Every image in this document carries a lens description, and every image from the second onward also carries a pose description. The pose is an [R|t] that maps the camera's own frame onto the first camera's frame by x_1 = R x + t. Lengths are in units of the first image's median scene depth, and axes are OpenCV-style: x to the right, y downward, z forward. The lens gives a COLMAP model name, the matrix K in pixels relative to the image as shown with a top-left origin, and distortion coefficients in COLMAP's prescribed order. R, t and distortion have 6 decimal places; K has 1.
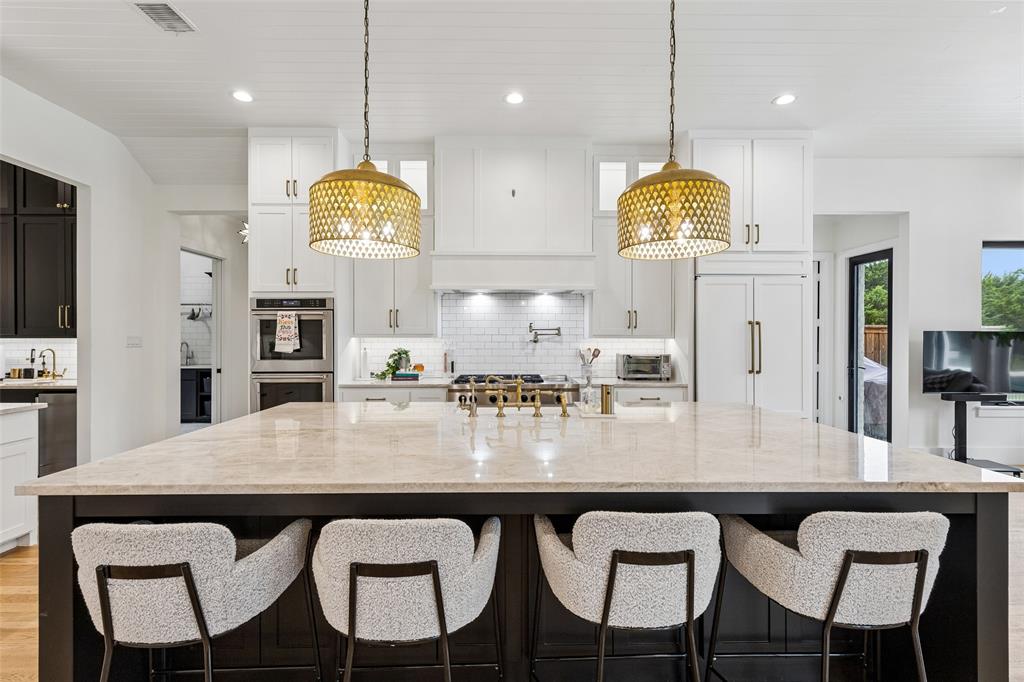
lens RADIAL K [[464.9, 0, 512.0], [0, 464.9, 341.0], [0, 0, 1]] dist [0.000625, 0.000032]
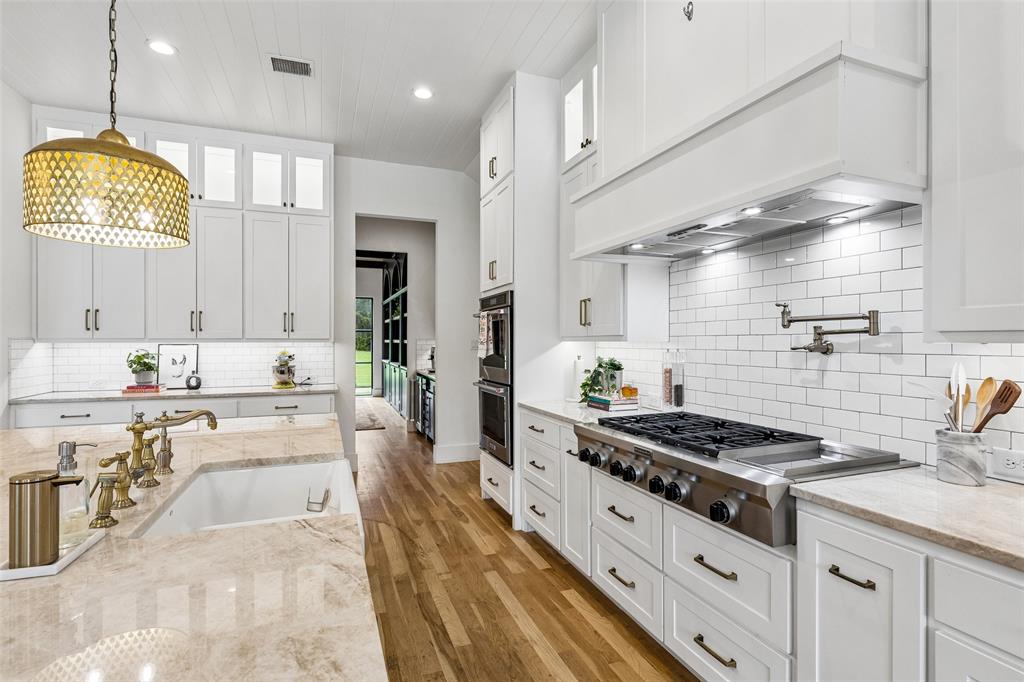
lens RADIAL K [[498.0, 0, 512.0], [0, 498.0, 341.0], [0, 0, 1]] dist [0.001743, 0.000079]
pose [[0.350720, -0.002388, -0.936477, 0.378437], [-0.006723, 0.999965, -0.005068, -0.003692], [0.936456, 0.008074, 0.350692, 0.673912]]
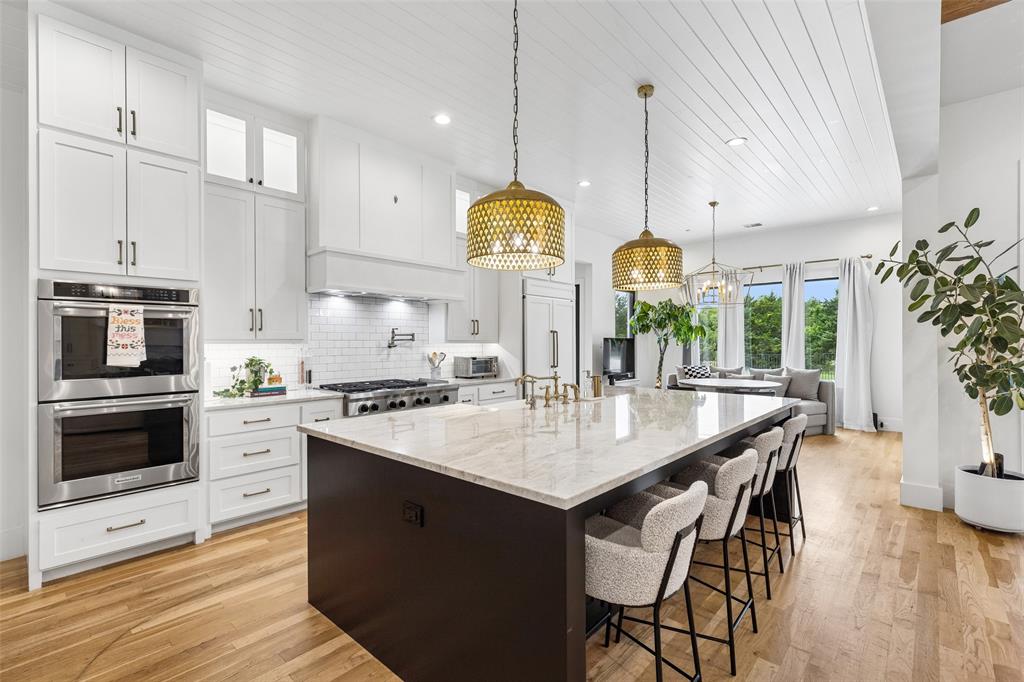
lens RADIAL K [[464.9, 0, 512.0], [0, 464.9, 341.0], [0, 0, 1]] dist [0.000625, 0.000032]
pose [[0.677327, -0.000923, 0.735682, -0.562850], [0.009027, 0.999934, -0.007057, -0.002236], [-0.735627, 0.011421, 0.677291, 0.133484]]
